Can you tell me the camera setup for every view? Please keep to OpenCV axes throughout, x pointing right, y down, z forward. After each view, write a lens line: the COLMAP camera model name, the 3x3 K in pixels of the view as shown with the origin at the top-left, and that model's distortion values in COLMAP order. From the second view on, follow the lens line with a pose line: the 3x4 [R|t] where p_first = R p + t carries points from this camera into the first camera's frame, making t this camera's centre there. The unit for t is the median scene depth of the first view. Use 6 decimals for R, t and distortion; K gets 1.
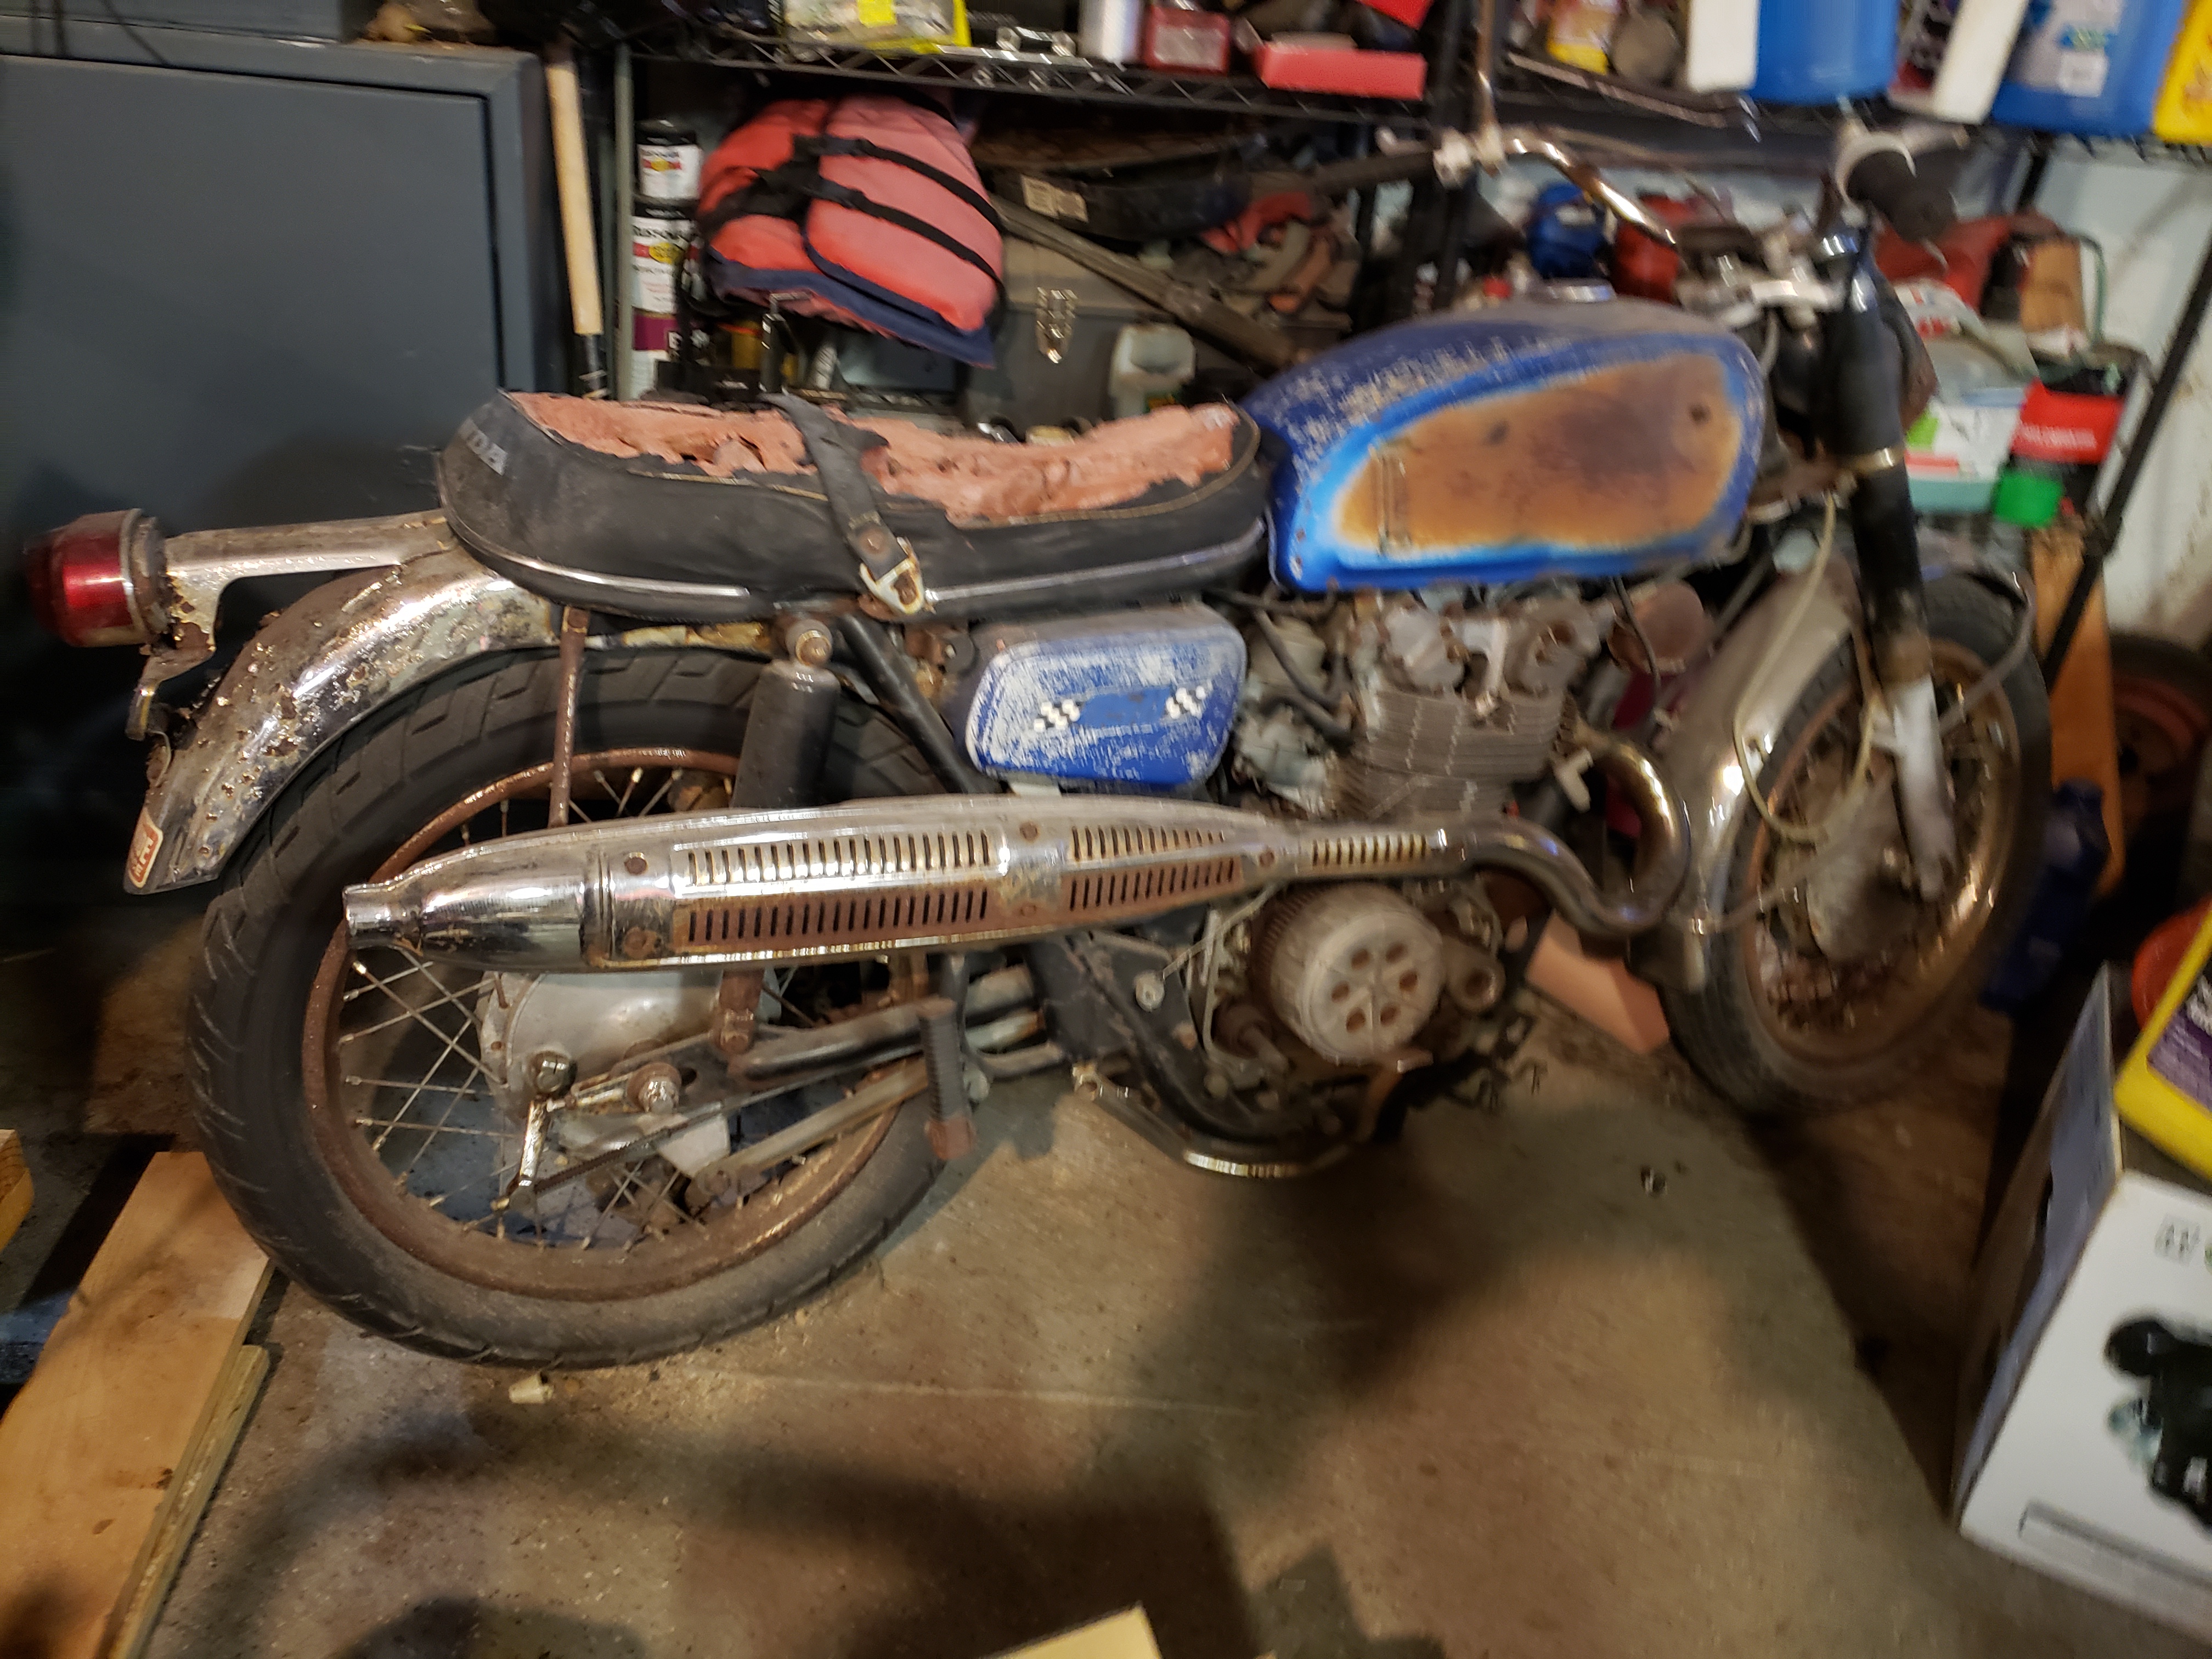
lens RADIAL K [[1668.4, 0, 1106.0], [0, 1668.4, 829.5], [0, 0, 1]] dist [-0.010052, -0.006643]
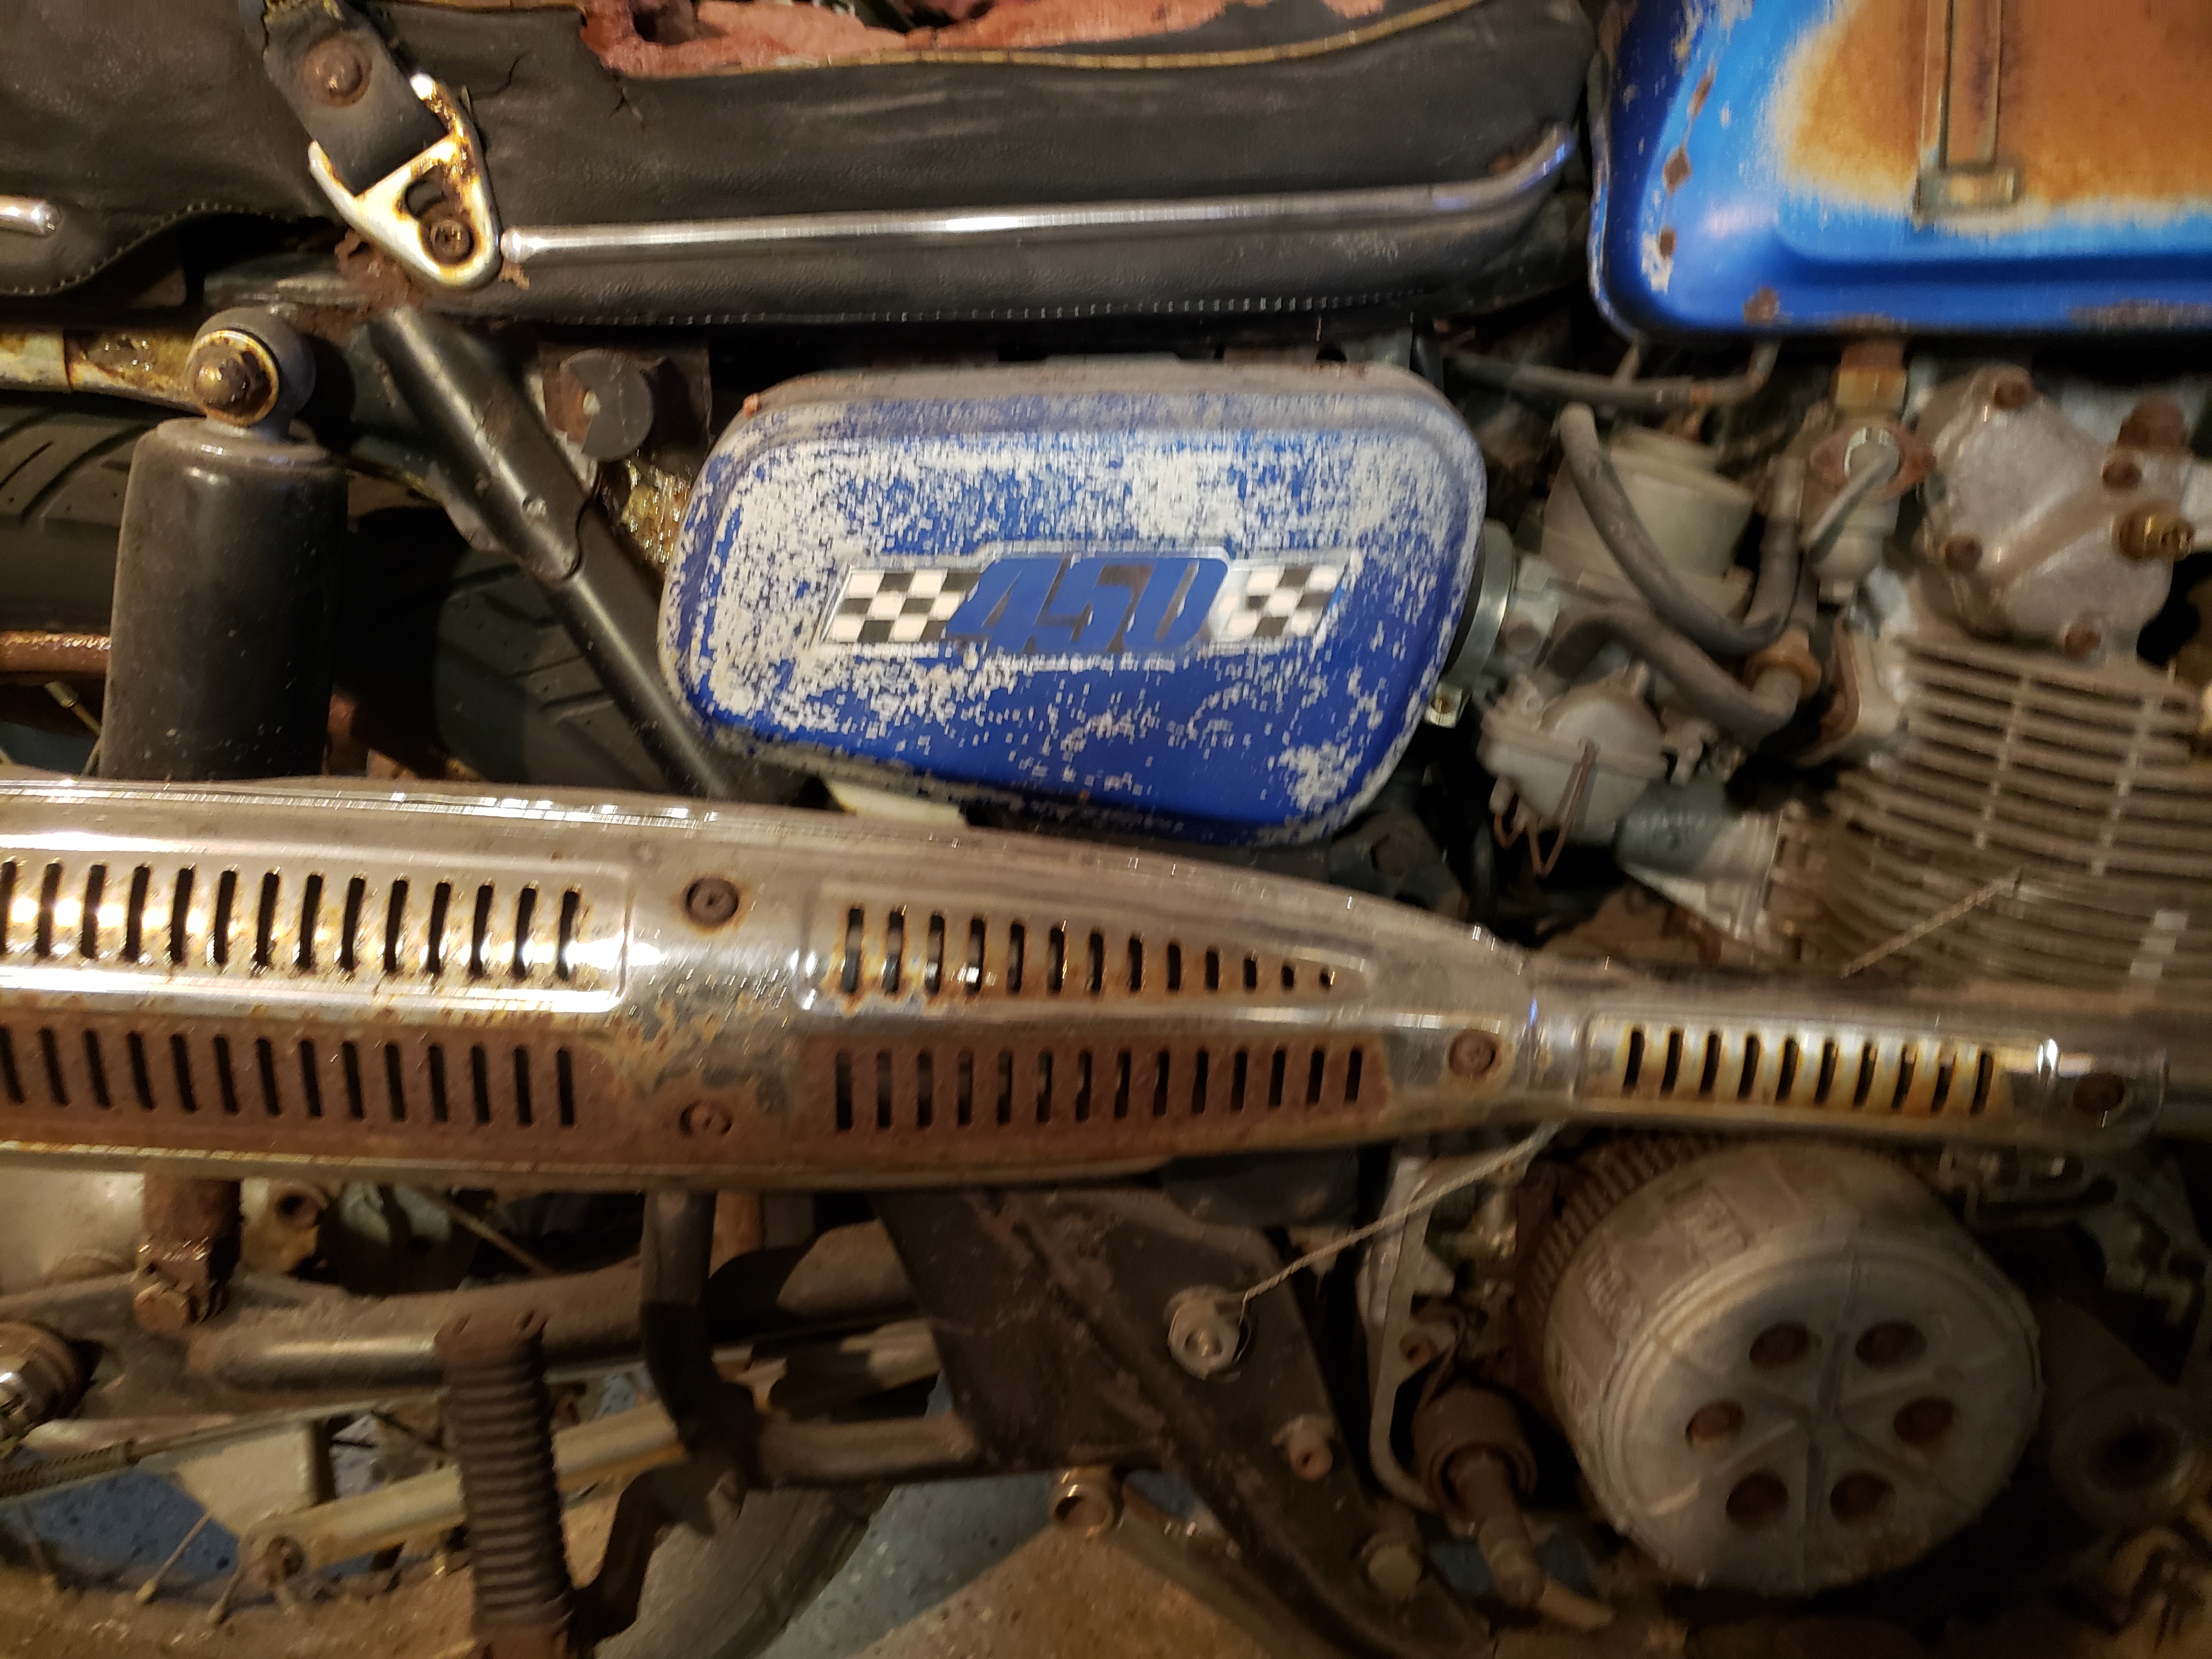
lens RADIAL K [[1668.4, 0, 1106.0], [0, 1668.4, 829.5], [0, 0, 1]] dist [-0.010052, -0.006643]
pose [[0.926473, 0.090206, -0.365392, 0.151903], [-0.105893, 0.994110, -0.023078, -0.013935], [0.361158, 0.060073, 0.930568, 0.651201]]
